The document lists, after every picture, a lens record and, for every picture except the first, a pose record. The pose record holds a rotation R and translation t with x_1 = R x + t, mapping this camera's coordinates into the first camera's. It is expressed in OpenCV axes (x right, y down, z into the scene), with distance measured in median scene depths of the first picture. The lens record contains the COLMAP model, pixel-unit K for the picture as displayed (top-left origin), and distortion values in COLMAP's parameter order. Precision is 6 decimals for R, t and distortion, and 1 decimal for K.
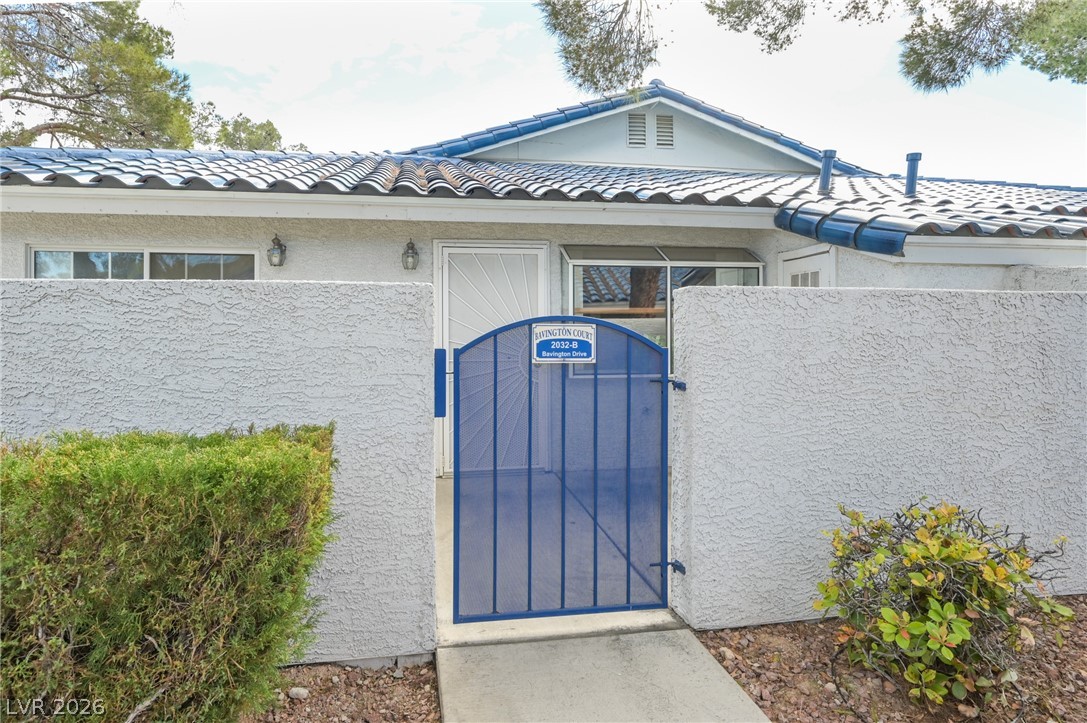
lens RADIAL K [[638.8, 0, 499.9], [0, 638.8, 331.9], [0, 0, 1]] dist [-0.000754, -0.000026]
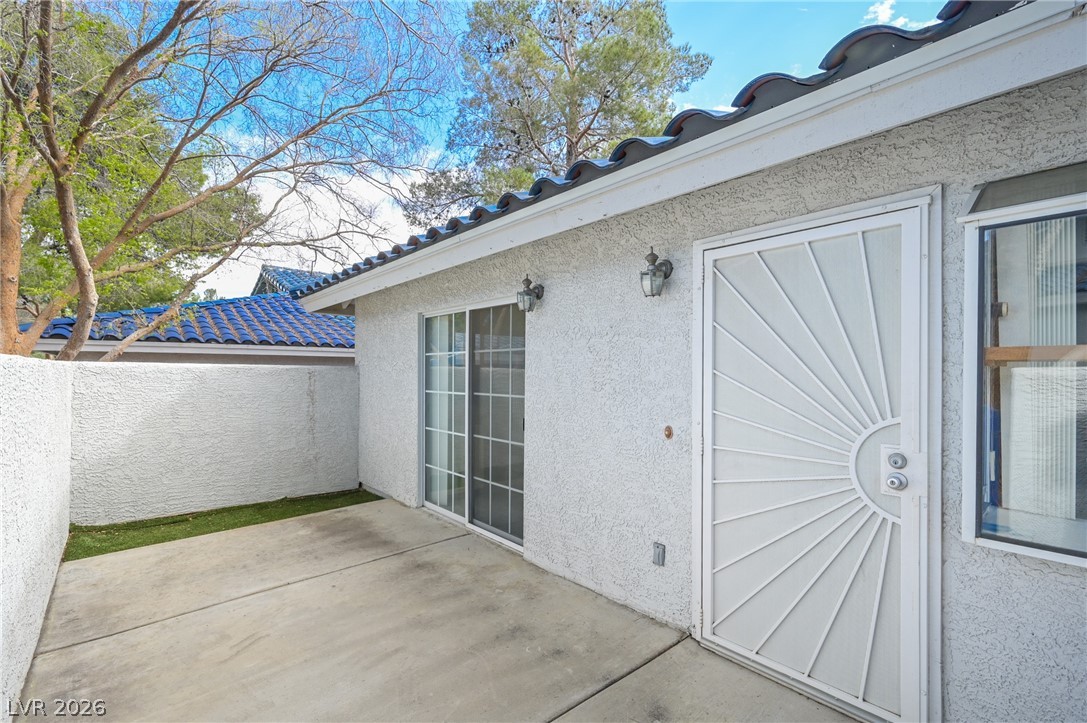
lens RADIAL K [[489.3, 0, 556.4], [0, 489.3, 373.5], [0, 0, 1]] dist [-0.000457, -0.000737]
pose [[0.529273, 0.010580, -0.848385, 0.280317], [-0.002889, 0.999939, 0.010668, -0.031926], [0.848447, -0.003195, 0.529272, 0.823976]]
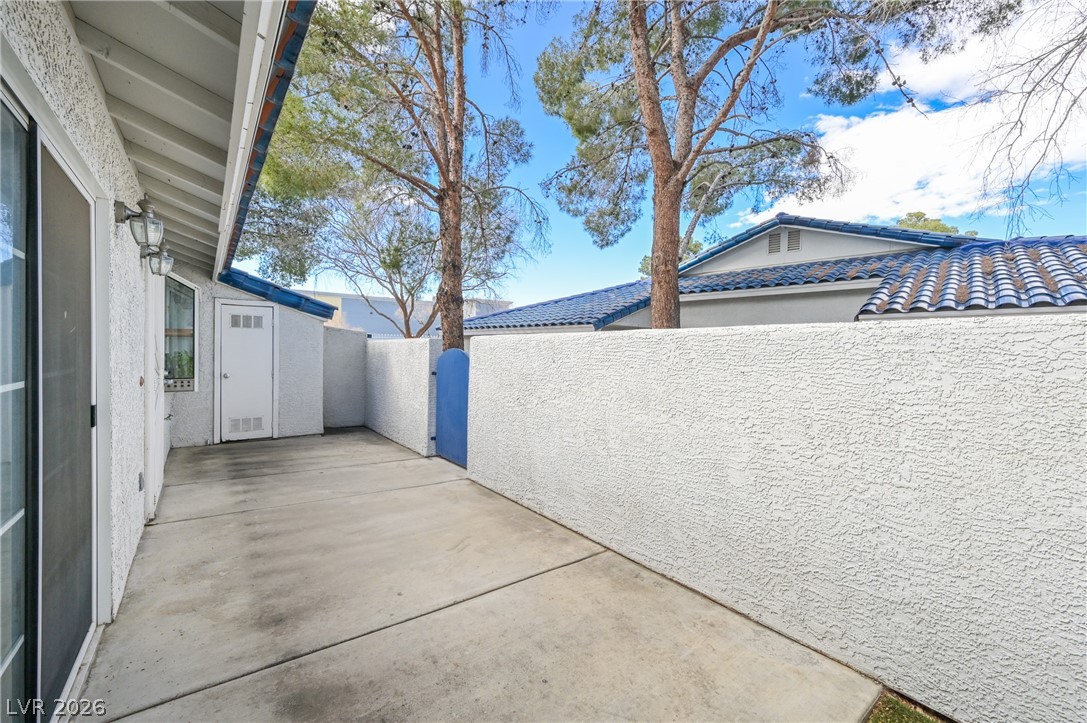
lens RADIAL K [[448.0, 0, 546.6], [0, 448.0, 356.6], [0, 0, 1]] dist [0.000027, 0.000053]
pose [[-0.464347, -0.010847, 0.885587, -1.104623], [-0.017685, 0.999839, 0.002974, -0.003845], [-0.885477, -0.014280, -0.464464, 1.031402]]
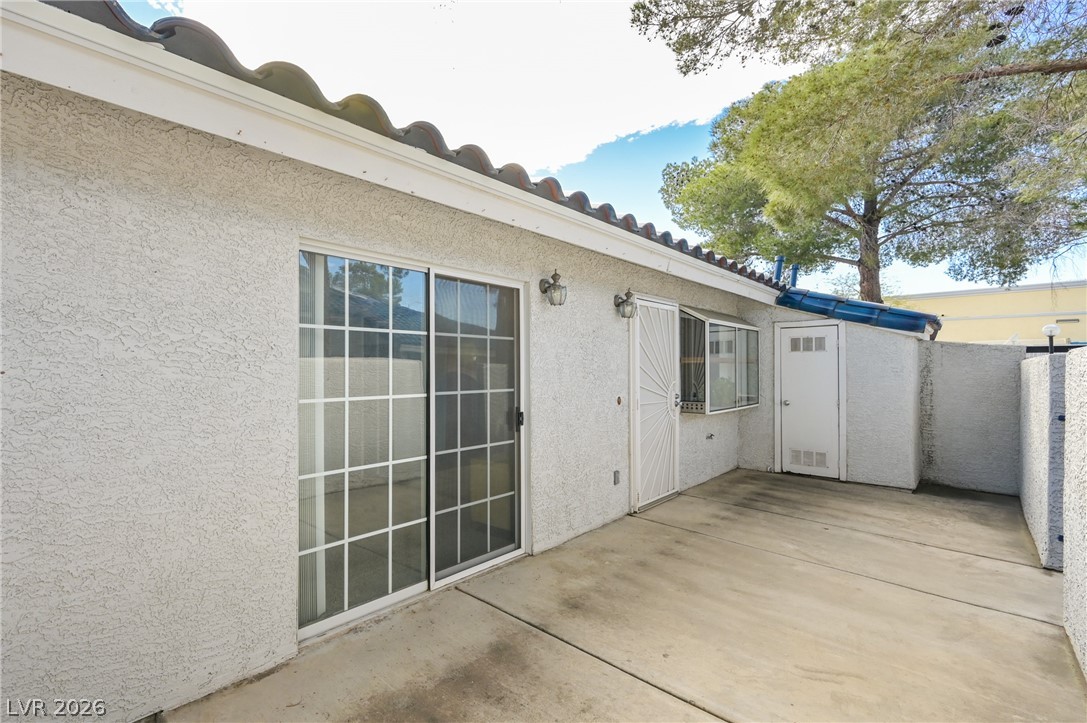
lens RADIAL K [[494.5, 0, 465.9], [0, 494.5, 365.9], [0, 0, 1]] dist [0.002109, 0.000072]
pose [[0.823842, 0.010105, 0.566730, -1.018815], [-0.009123, 0.999948, -0.004568, -0.016115], [-0.566747, -0.001407, 0.823891, 0.603886]]
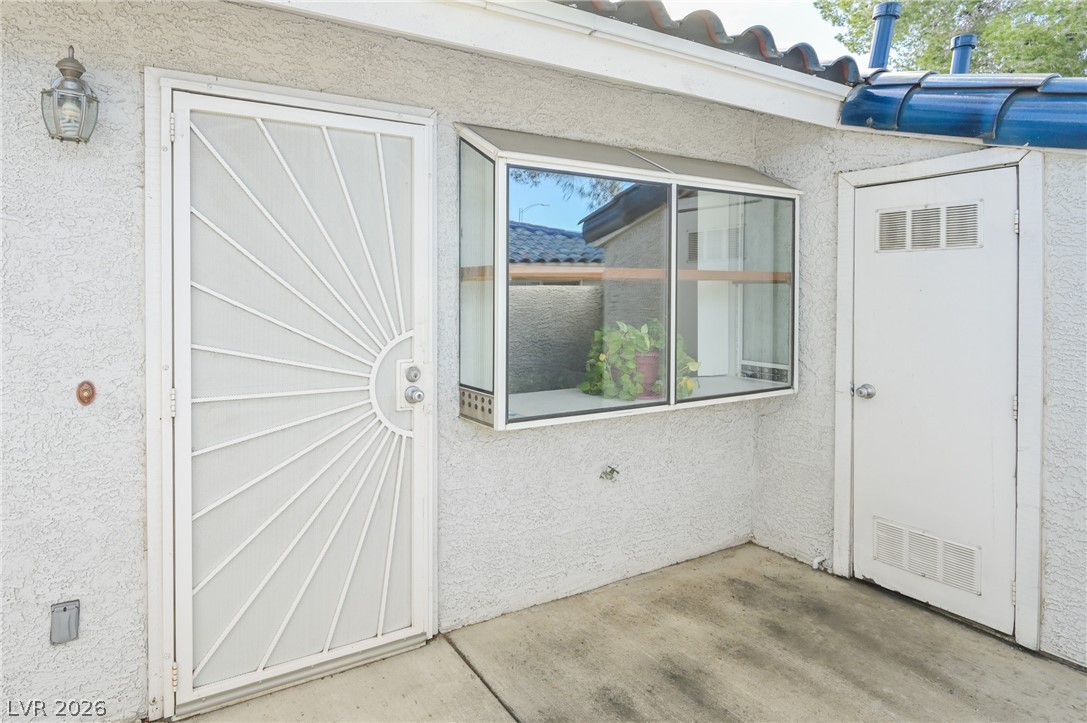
lens RADIAL K [[614.9, 0, 433.0], [0, 614.9, 296.1], [0, 0, 1]] dist [-0.000012, -0.000182]
pose [[0.949733, 0.007276, 0.312977, -0.073749], [-0.011781, 0.999852, 0.012506, -0.027386], [-0.312840, -0.015564, 0.949678, 0.787311]]
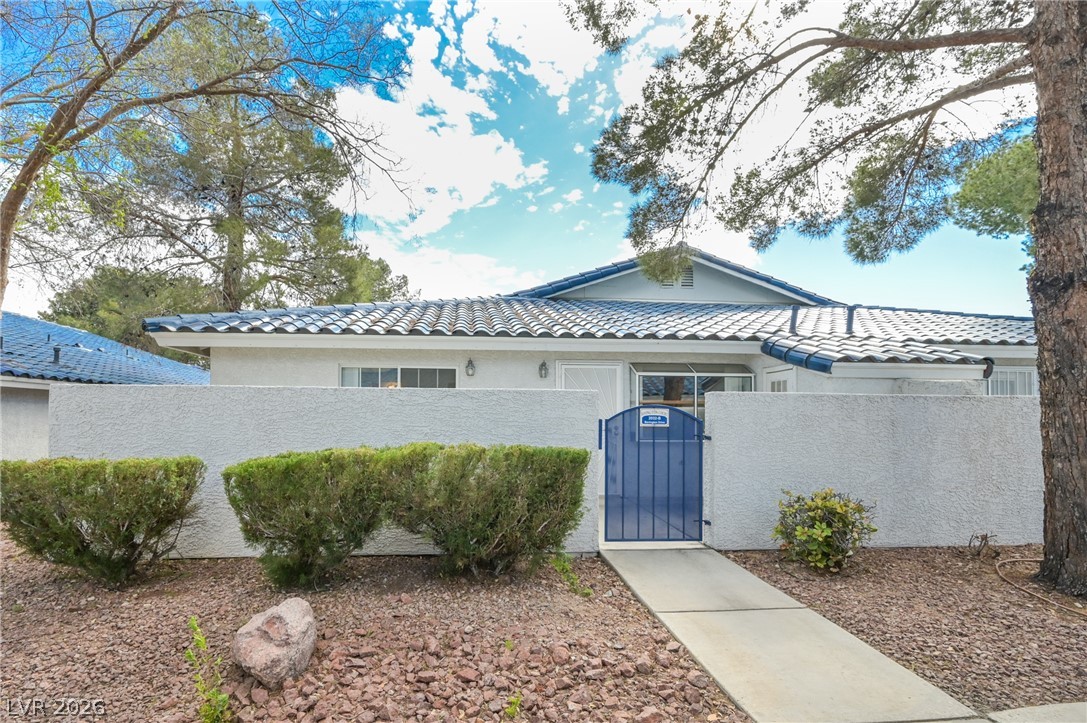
lens RADIAL K [[528.7, 0, 494.4], [0, 528.7, 405.8], [0, 0, 1]] dist [-0.001420, 0.000161]
pose [[0.996562, 0.007449, -0.082517, -0.192054], [-0.009343, 0.999701, -0.022589, 0.015330], [0.082324, 0.023282, 0.996334, -0.553029]]
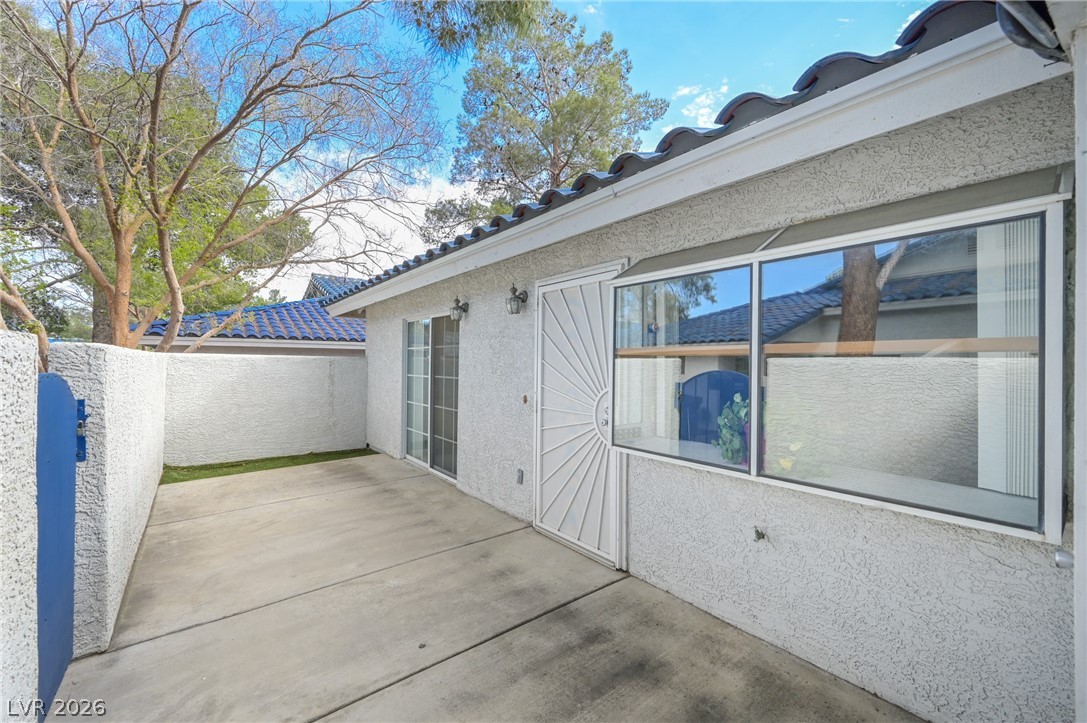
lens RADIAL K [[443.4, 0, 551.1], [0, 443.4, 356.0], [0, 0, 1]] dist [0.000313, 0.000293]
pose [[0.478437, -0.002170, -0.878119, 0.638693], [-0.004653, 0.999977, -0.005007, -0.033925], [0.878110, 0.006481, 0.478415, 0.890666]]
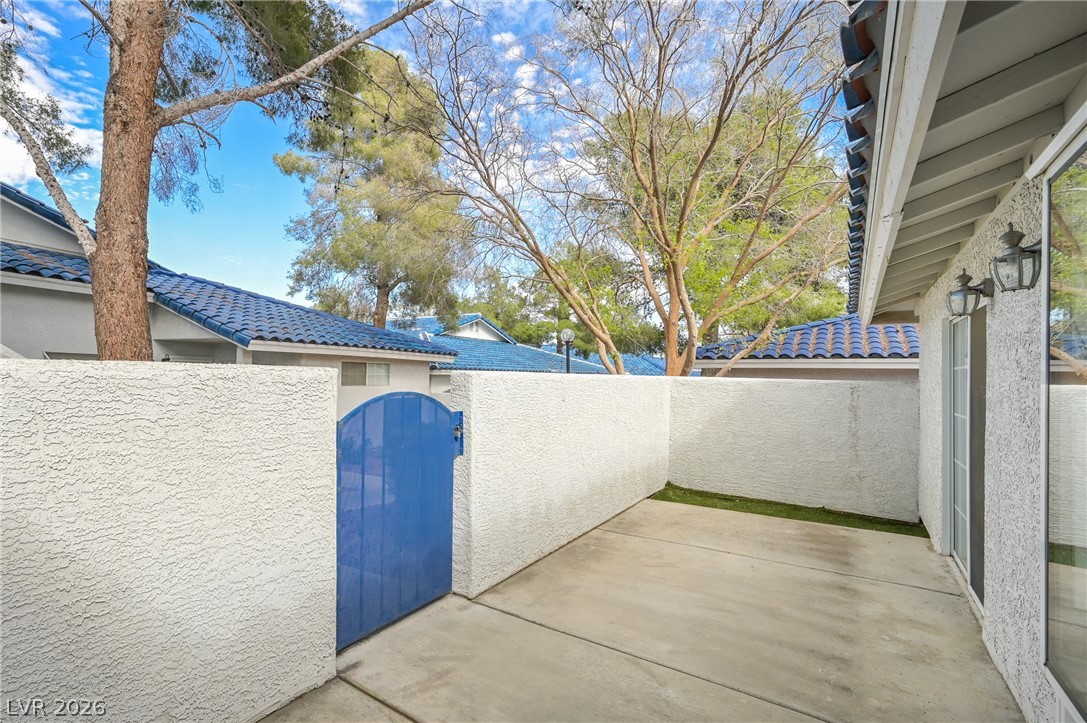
lens RADIAL K [[504.2, 0, 453.2], [0, 504.2, 363.3], [0, 0, 1]] dist [-0.000578, -0.000120]
pose [[-0.742165, -0.023185, -0.669816, 0.497979], [-0.010636, 0.999683, -0.022818, -0.041725], [0.670133, -0.009811, -0.742176, 1.246559]]
